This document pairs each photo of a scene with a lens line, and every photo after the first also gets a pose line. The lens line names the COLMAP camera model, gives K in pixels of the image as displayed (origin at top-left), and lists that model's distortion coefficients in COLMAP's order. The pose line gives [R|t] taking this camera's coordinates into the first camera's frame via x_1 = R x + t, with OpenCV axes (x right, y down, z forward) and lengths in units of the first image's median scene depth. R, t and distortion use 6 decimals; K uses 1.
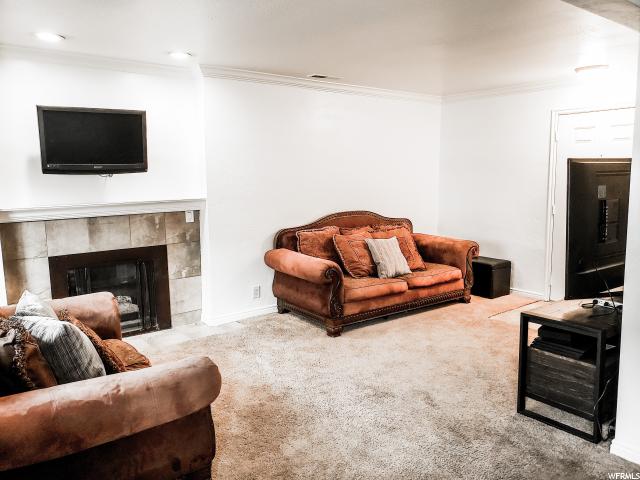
lens RADIAL K [[494.1, 0, 320.0], [0, 494.1, 240.0], [0, 0, 1]] dist [0.056291, -0.092586]
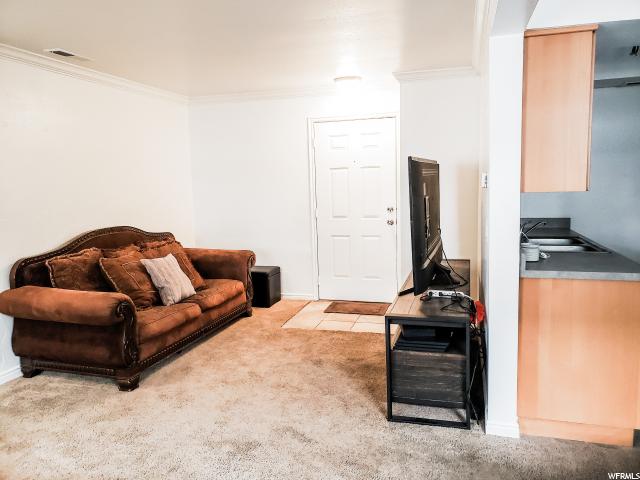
lens RADIAL K [[494.1, 0, 320.0], [0, 494.1, 240.0], [0, 0, 1]] dist [0.056291, -0.092586]
pose [[0.808119, -0.083816, 0.583025, -0.154343], [0.097261, 0.995225, 0.008263, -0.014117], [-0.580933, 0.050029, 0.812412, 0.178006]]
